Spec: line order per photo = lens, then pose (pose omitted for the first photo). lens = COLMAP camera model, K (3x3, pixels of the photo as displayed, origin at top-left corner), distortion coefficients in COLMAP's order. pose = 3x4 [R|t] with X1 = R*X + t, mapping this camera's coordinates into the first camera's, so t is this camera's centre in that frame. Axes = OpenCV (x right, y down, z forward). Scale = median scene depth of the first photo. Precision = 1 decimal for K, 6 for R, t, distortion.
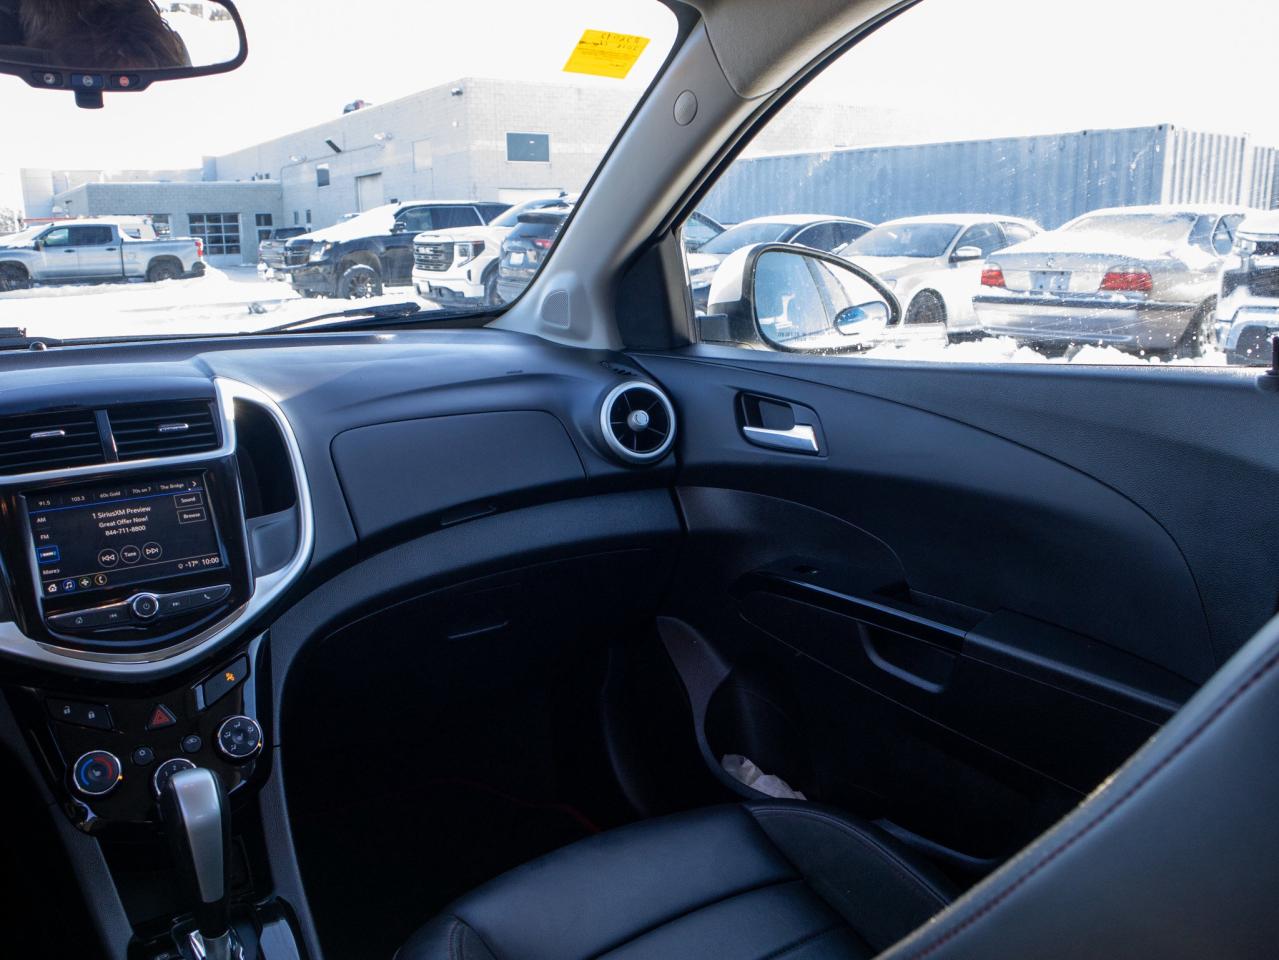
lens RADIAL K [[1120.4, 0, 639.5], [0, 1120.4, 480.0], [0, 0, 1]] dist [-0.106457, 0.081950]
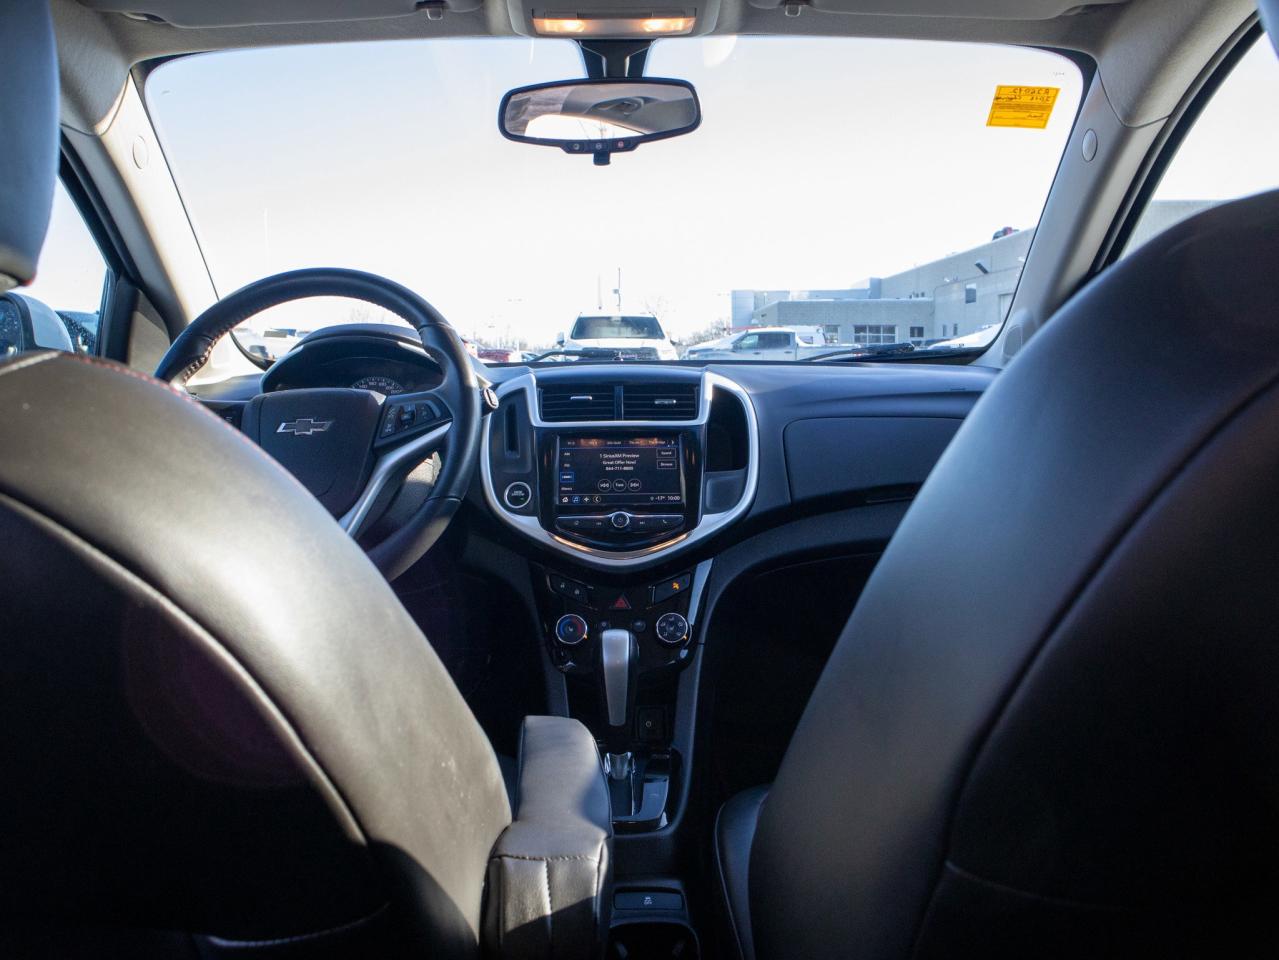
lens RADIAL K [[990.2, 0, 631.4], [0, 990.2, 484.1], [0, 0, 1]] dist [-0.136537, 0.099562]
pose [[0.824446, 0.077764, -0.560573, 0.185614], [-0.120589, 0.991906, -0.039752, 0.083353], [0.552944, 0.100372, 0.827150, -0.025011]]
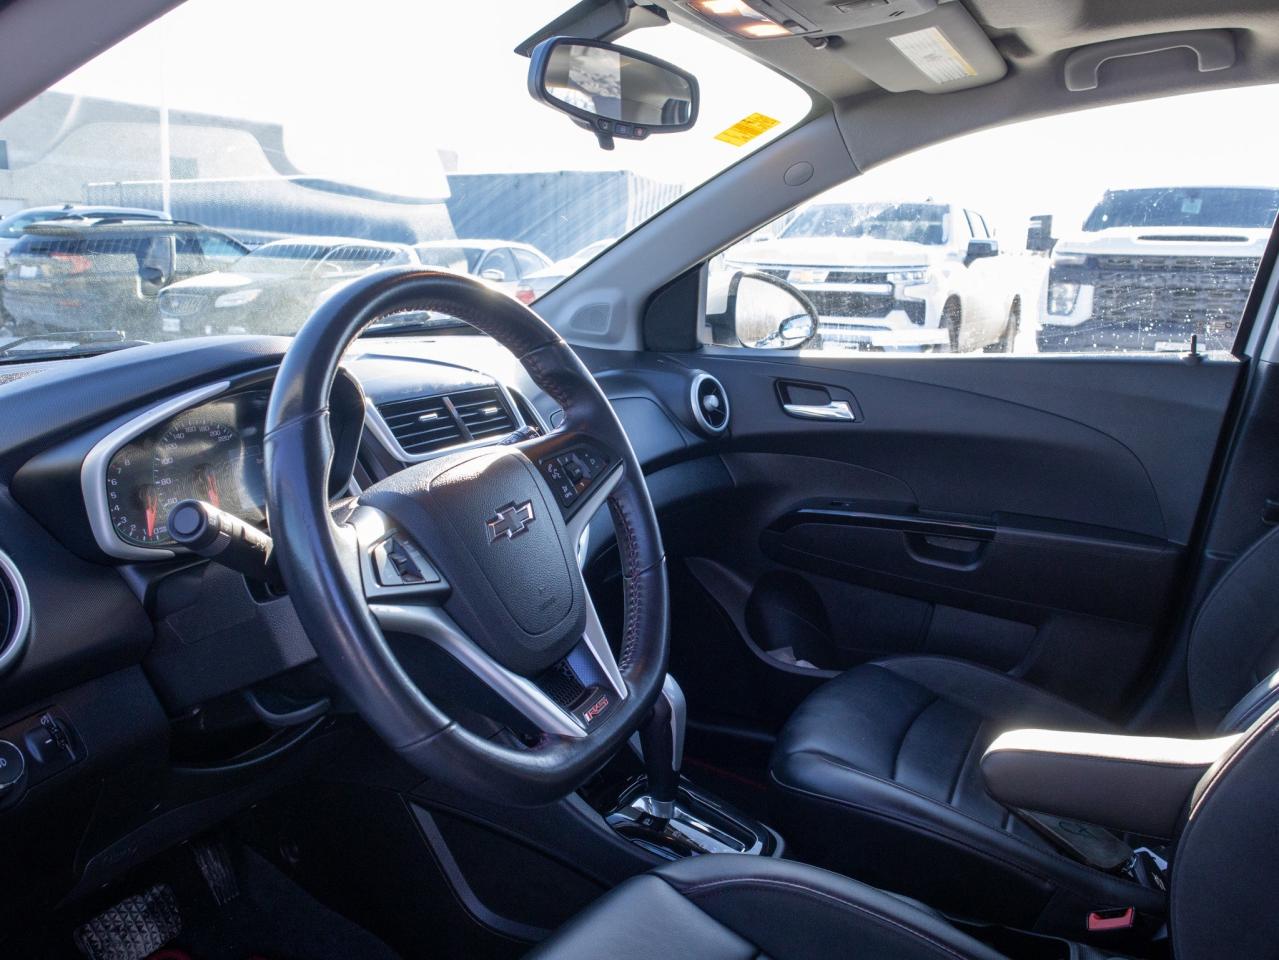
lens RADIAL K [[1034.8, 0, 636.0], [0, 1034.8, 475.3], [0, 0, 1]] dist [-0.050007, 0.005068]
pose [[0.890400, -0.058101, 0.451455, -0.607150], [0.062279, 0.998043, 0.005613, 0.018930], [-0.450898, 0.023119, 0.892276, -0.046076]]
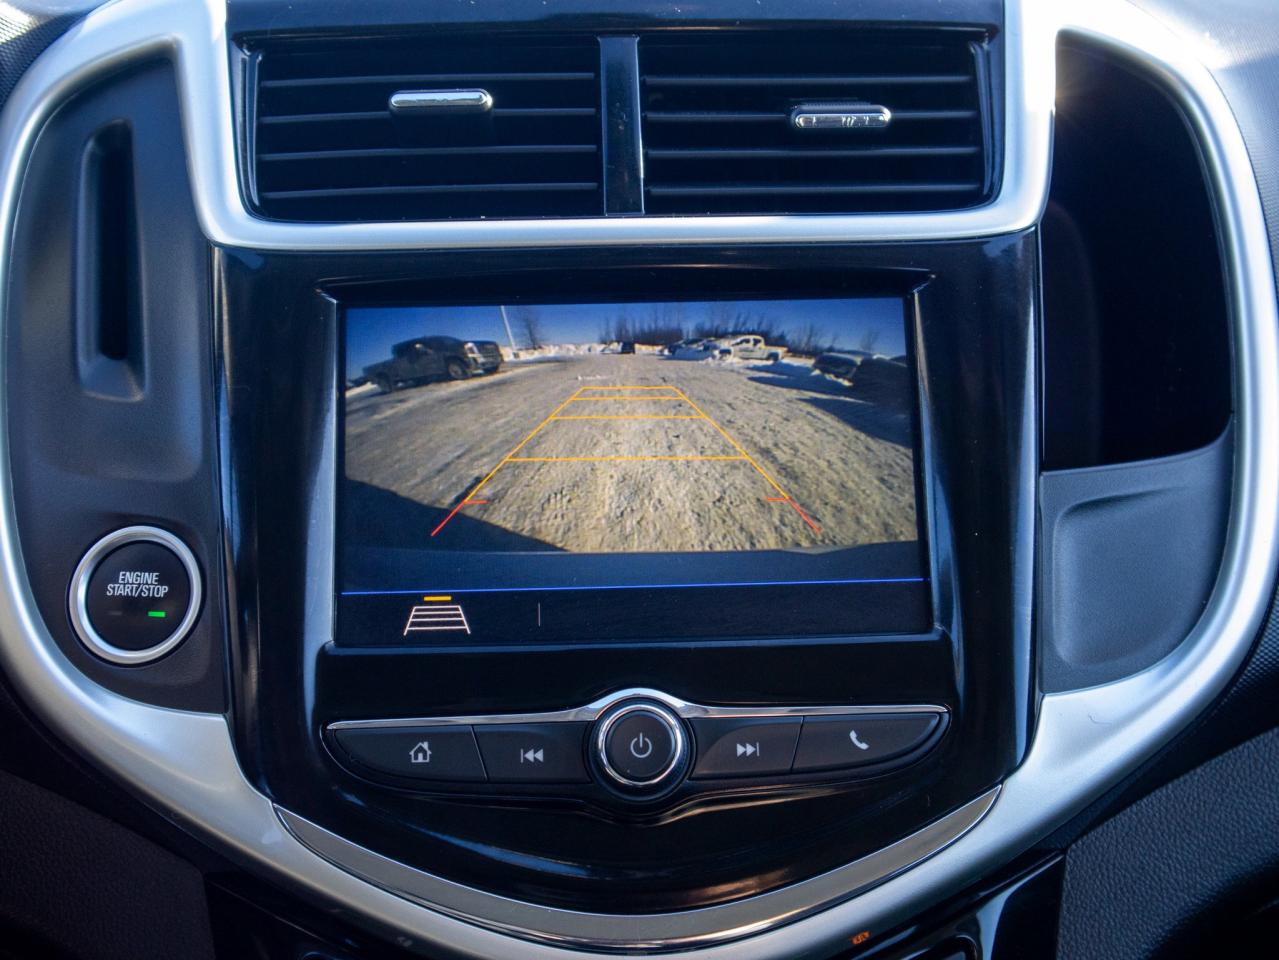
lens RADIAL K [[1781.7, 0, 639.5], [0, 1781.7, 480.0], [0, 0, 1]] dist [0.018906, 0.089387]
pose [[0.836325, 0.172282, -0.520461, -0.160032], [-0.116314, 0.983488, 0.138648, -0.009640], [0.535753, -0.055419, 0.842554, 0.440818]]
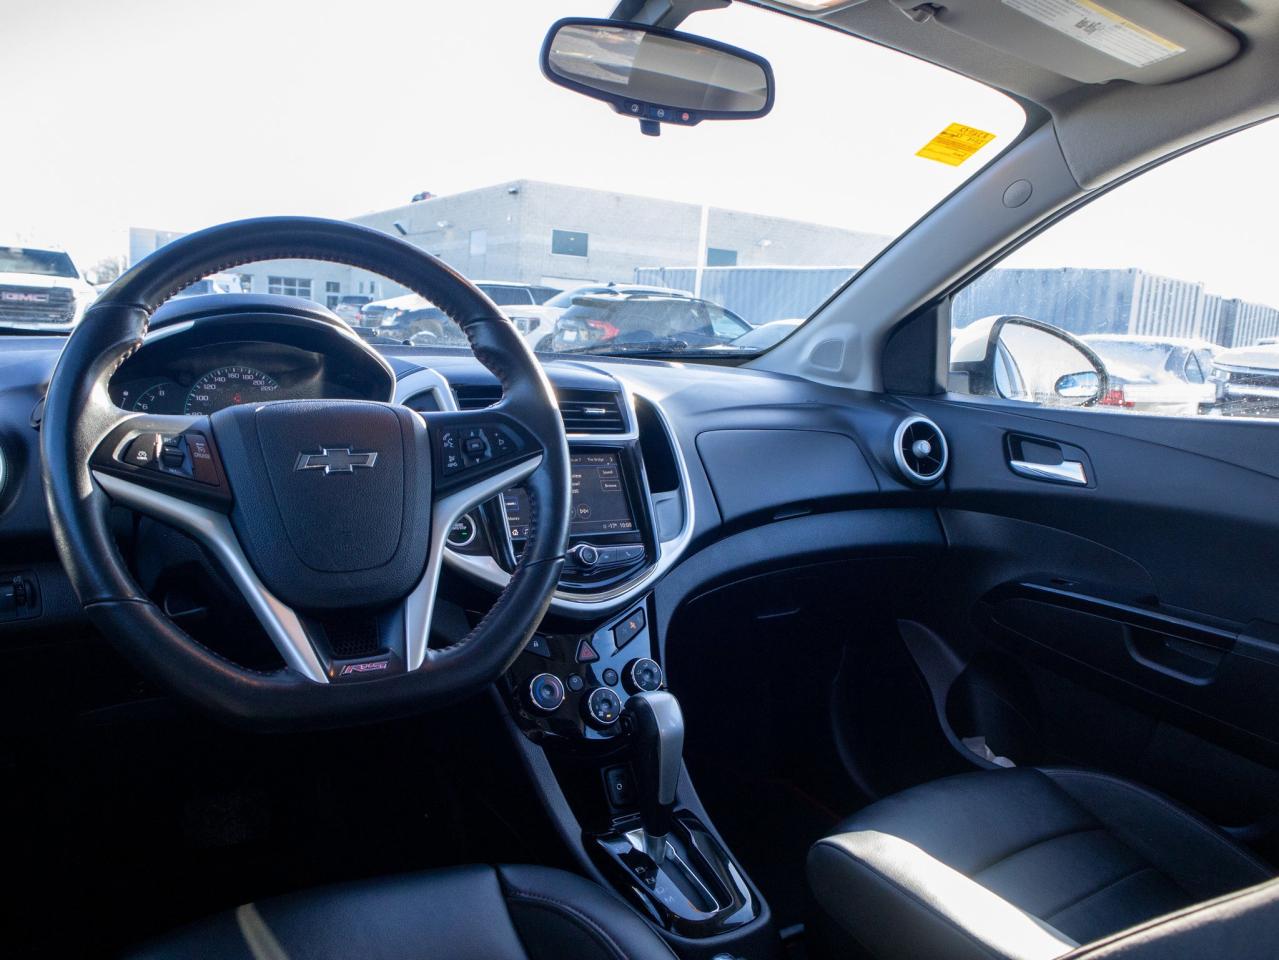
lens RADIAL K [[990.2, 0, 631.4], [0, 990.2, 484.1], [0, 0, 1]] dist [-0.136537, 0.099562]
pose [[0.996381, 0.084046, -0.012734, -0.280511], [-0.084640, 0.994772, -0.057130, 0.067566], [0.007866, 0.058001, 0.998286, -0.043867]]
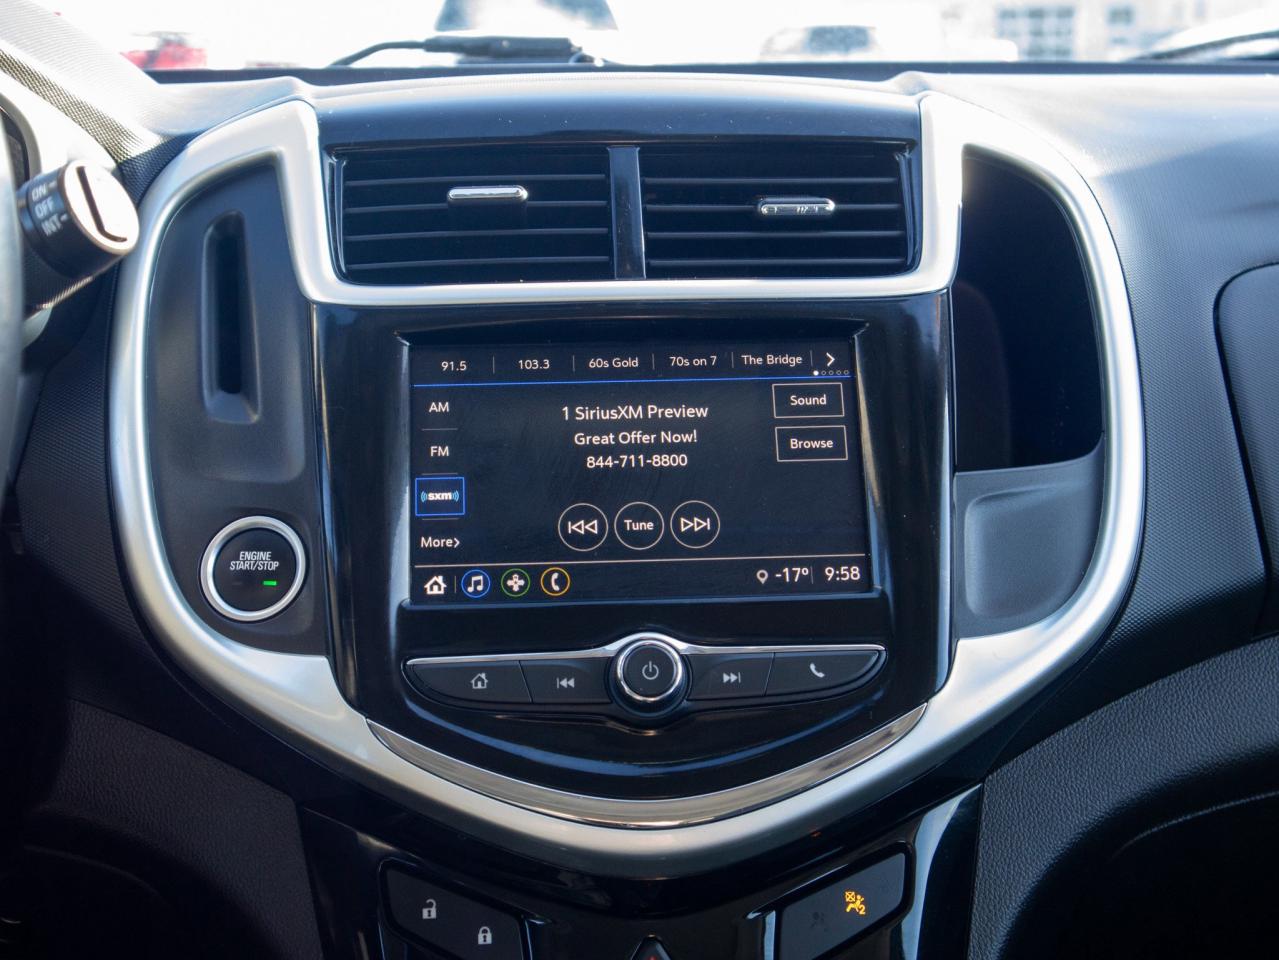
lens RADIAL K [[1956.9, 0, 639.5], [0, 1956.9, 480.0], [0, 0, 1]] dist [0.007486, 0.036516]
pose [[0.850712, 0.112257, -0.513506, -0.090373], [-0.112624, 0.993168, 0.030535, 0.023286], [0.513425, 0.031856, 0.857543, 0.312909]]
